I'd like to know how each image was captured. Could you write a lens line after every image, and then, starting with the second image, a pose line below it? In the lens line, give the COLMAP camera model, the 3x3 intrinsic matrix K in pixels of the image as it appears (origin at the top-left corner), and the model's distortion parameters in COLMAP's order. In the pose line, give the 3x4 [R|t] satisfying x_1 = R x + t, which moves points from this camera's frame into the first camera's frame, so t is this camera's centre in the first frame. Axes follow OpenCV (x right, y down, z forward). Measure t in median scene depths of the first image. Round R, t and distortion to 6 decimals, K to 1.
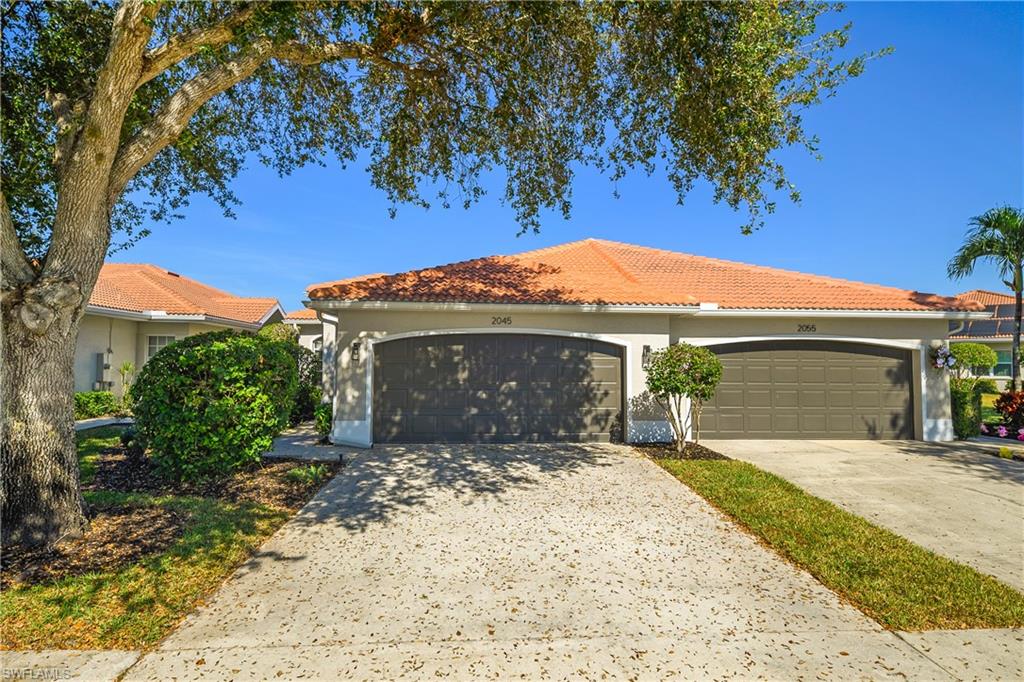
lens RADIAL K [[546.2, 0, 512.2], [0, 546.2, 339.0], [0, 0, 1]] dist [0.015087, -0.010929]
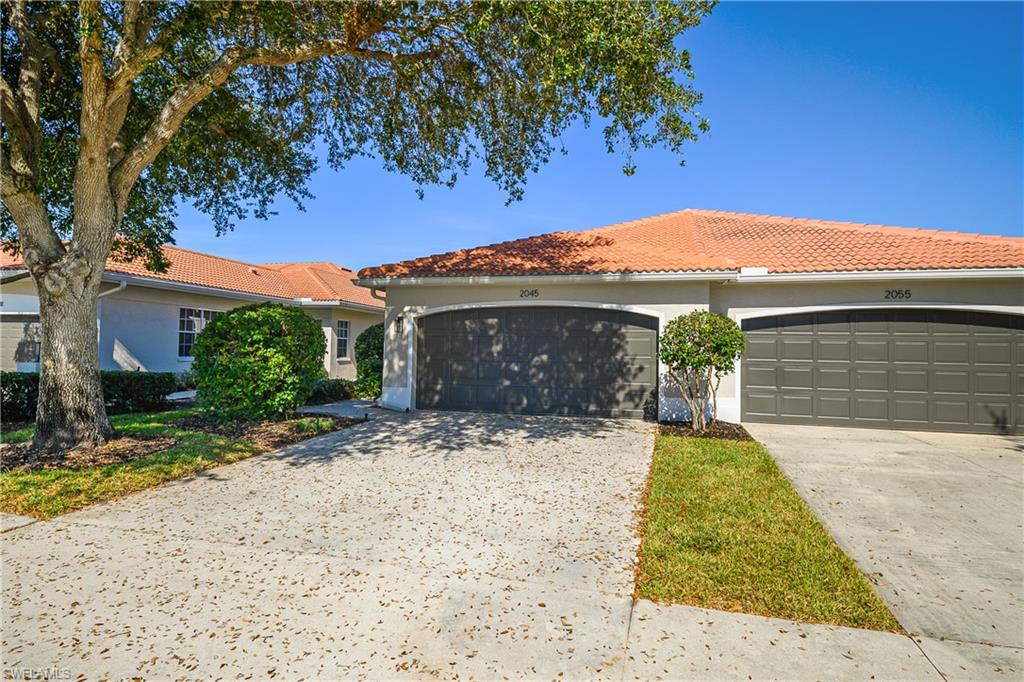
lens RADIAL K [[546.2, 0, 507.0], [0, 546.2, 337.6], [0, 0, 1]] dist [0.015087, -0.010929]
pose [[0.944938, 0.001248, -0.327247, 0.273195], [0.003565, 0.999894, 0.014107, 0.033846], [0.327230, -0.014496, 0.944833, 0.034213]]
